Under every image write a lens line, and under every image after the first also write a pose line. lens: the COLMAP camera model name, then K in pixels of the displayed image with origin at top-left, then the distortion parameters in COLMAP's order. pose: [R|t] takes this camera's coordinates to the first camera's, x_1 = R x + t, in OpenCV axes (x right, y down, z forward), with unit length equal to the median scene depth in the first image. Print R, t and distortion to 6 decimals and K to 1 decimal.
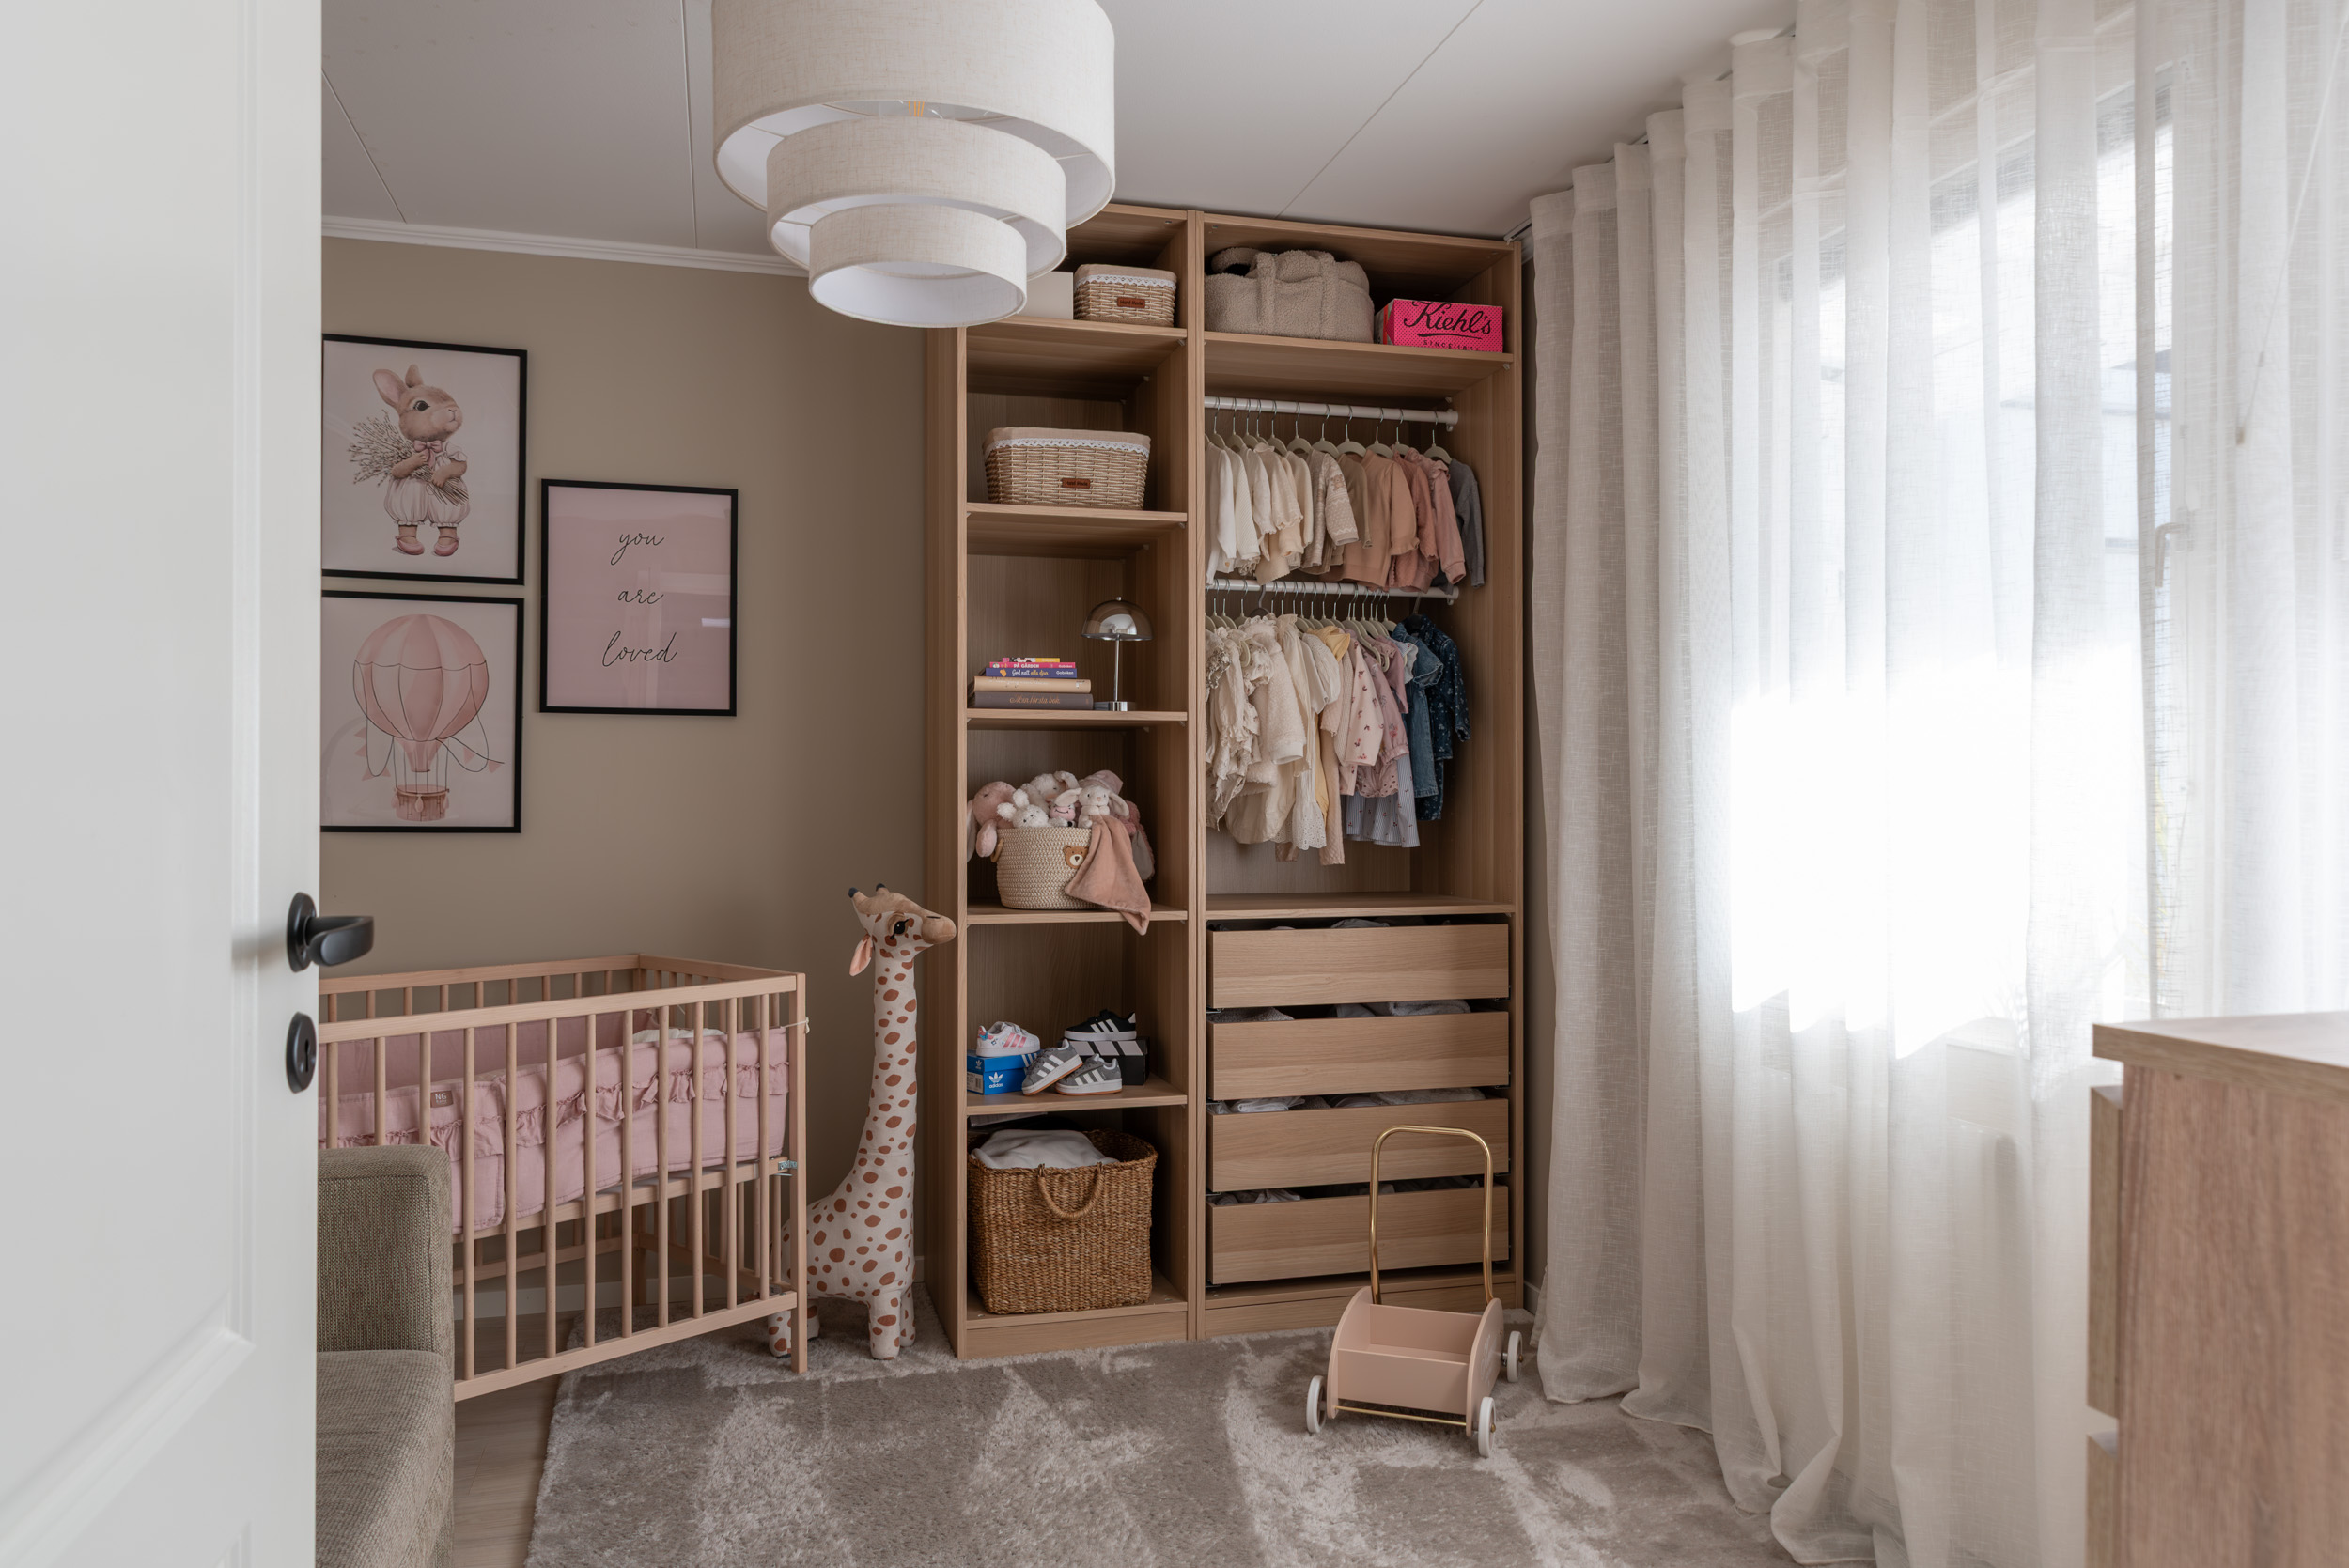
lens RADIAL K [[1579.8, 0, 1174.5], [0, 1579.8, 784.0], [0, 0, 1]] dist [0.003857, 0.007949]
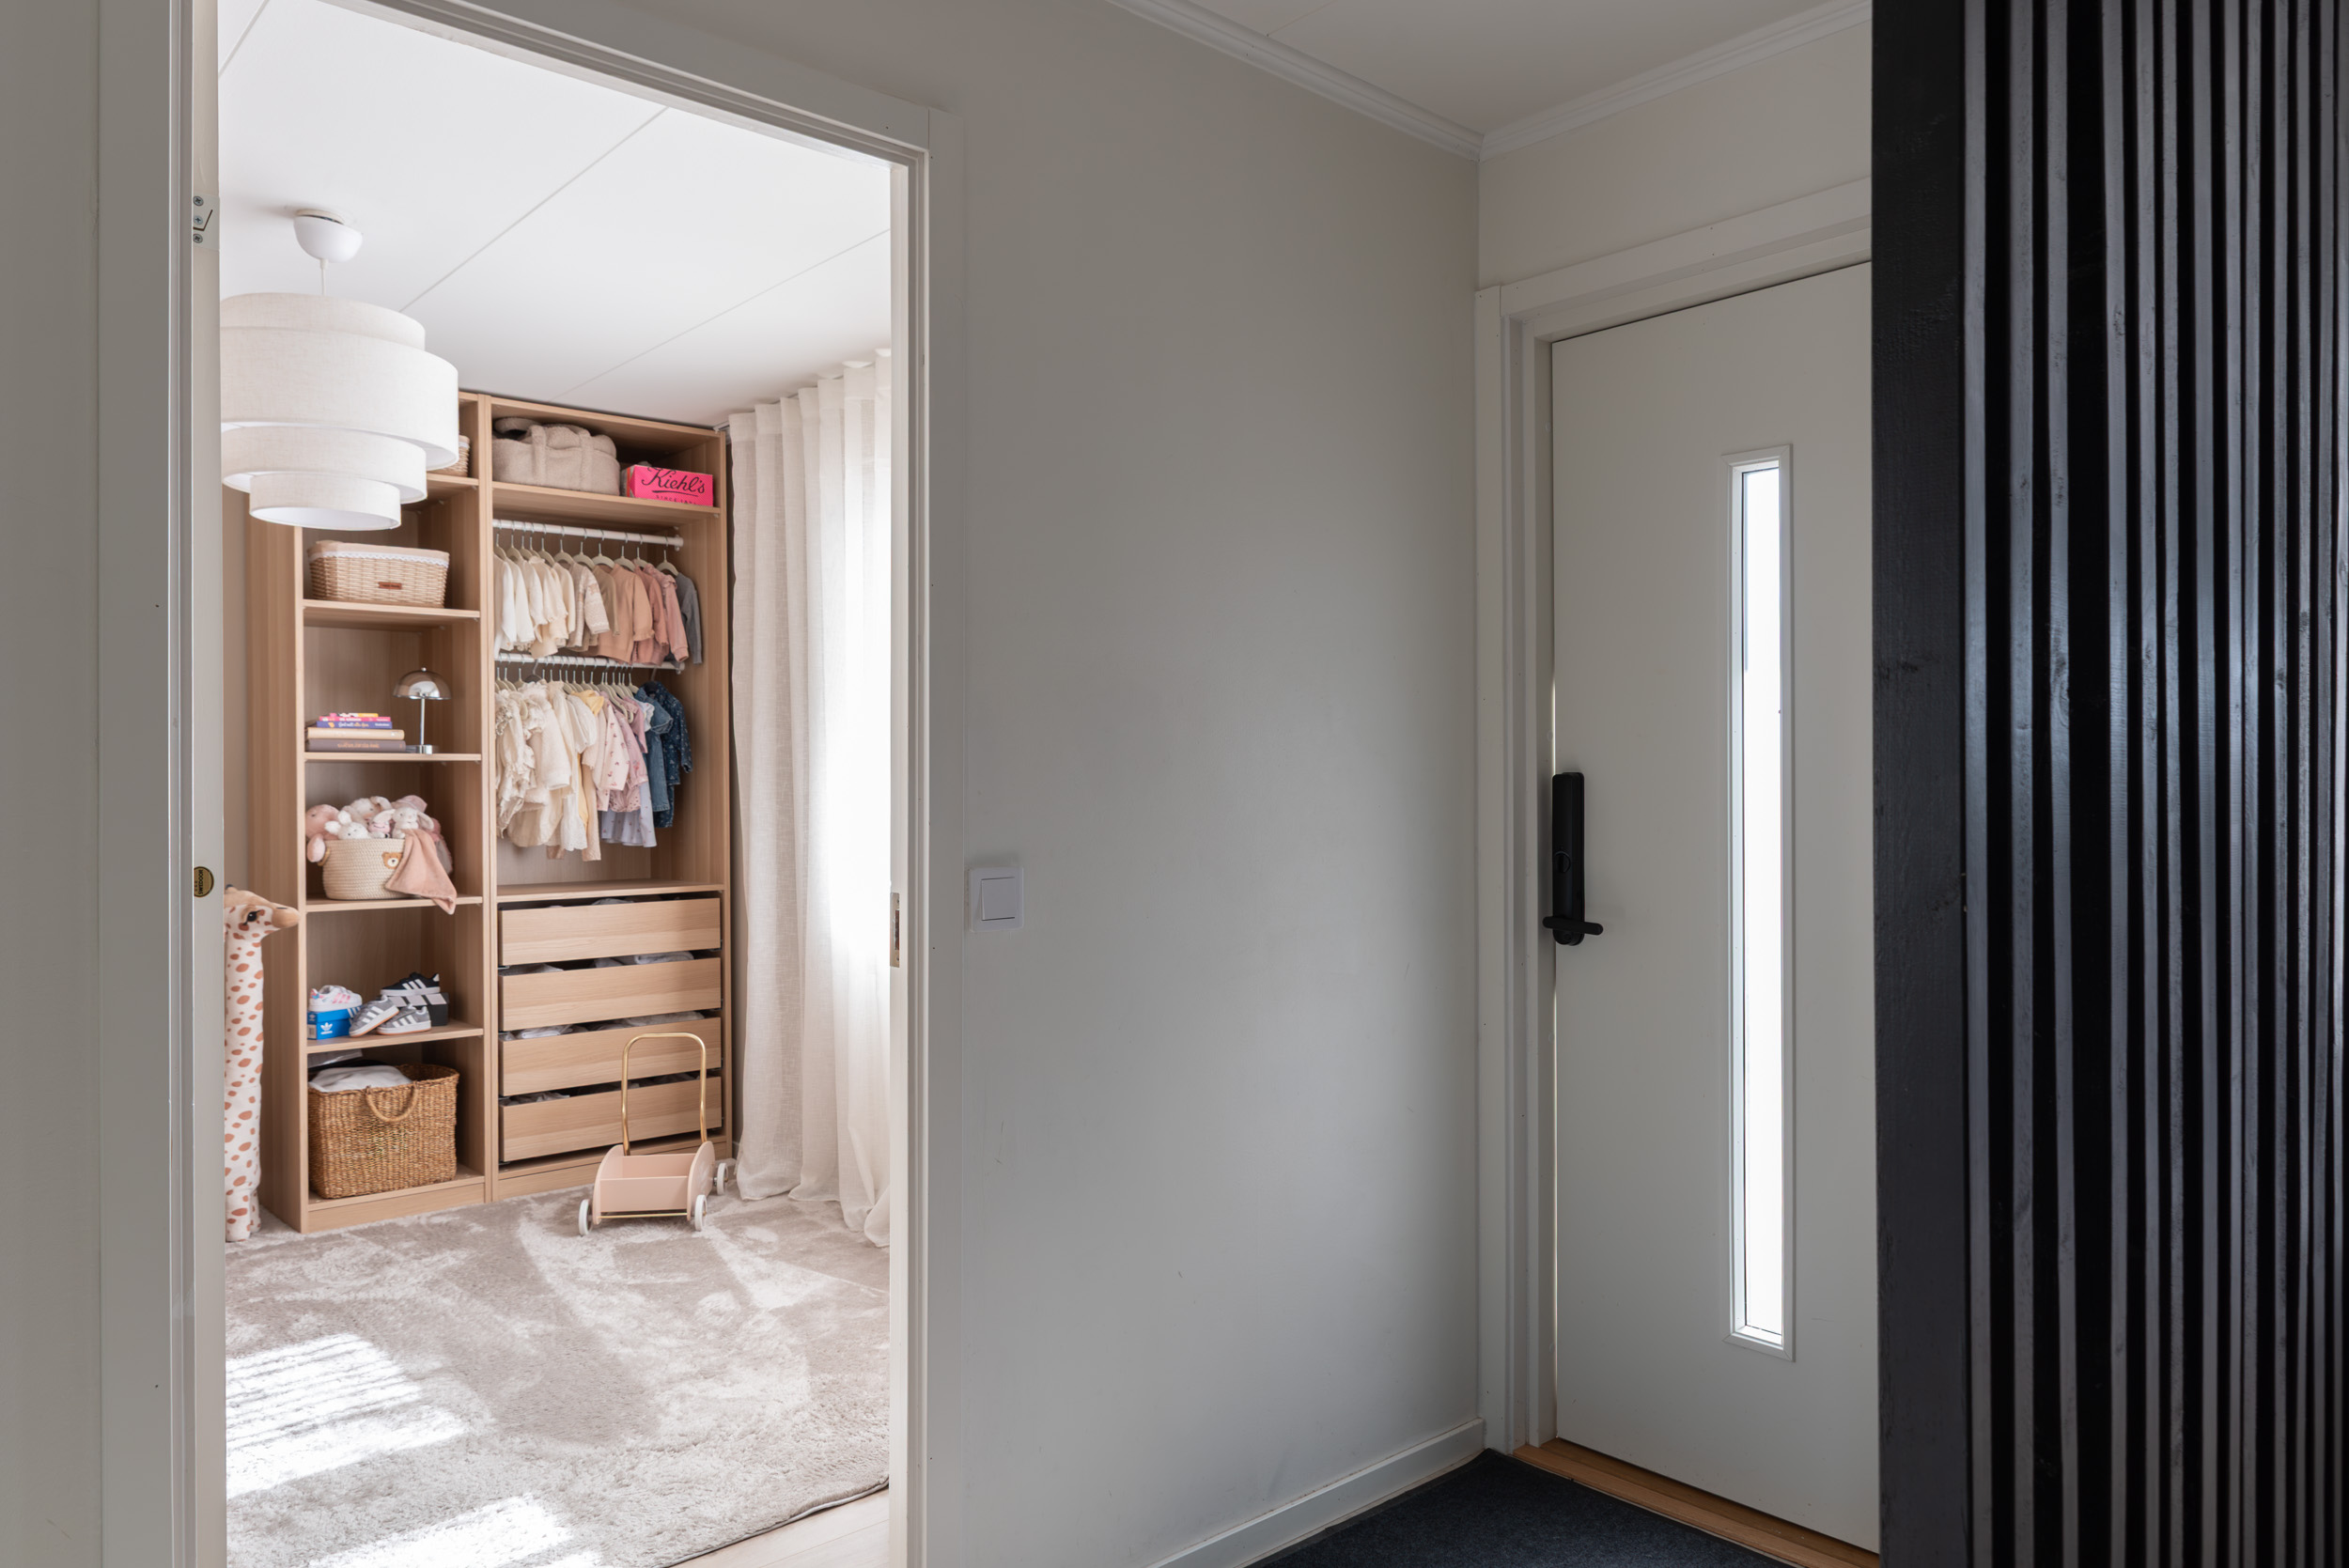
lens RADIAL K [[1579.8, 0, 1174.5], [0, 1579.8, 784.0], [0, 0, 1]] dist [0.003857, 0.007949]
pose [[0.894676, -0.007172, 0.446658, -0.068306], [0.005584, 0.999973, 0.004870, -0.022462], [-0.446681, -0.001863, 0.894692, -0.523317]]
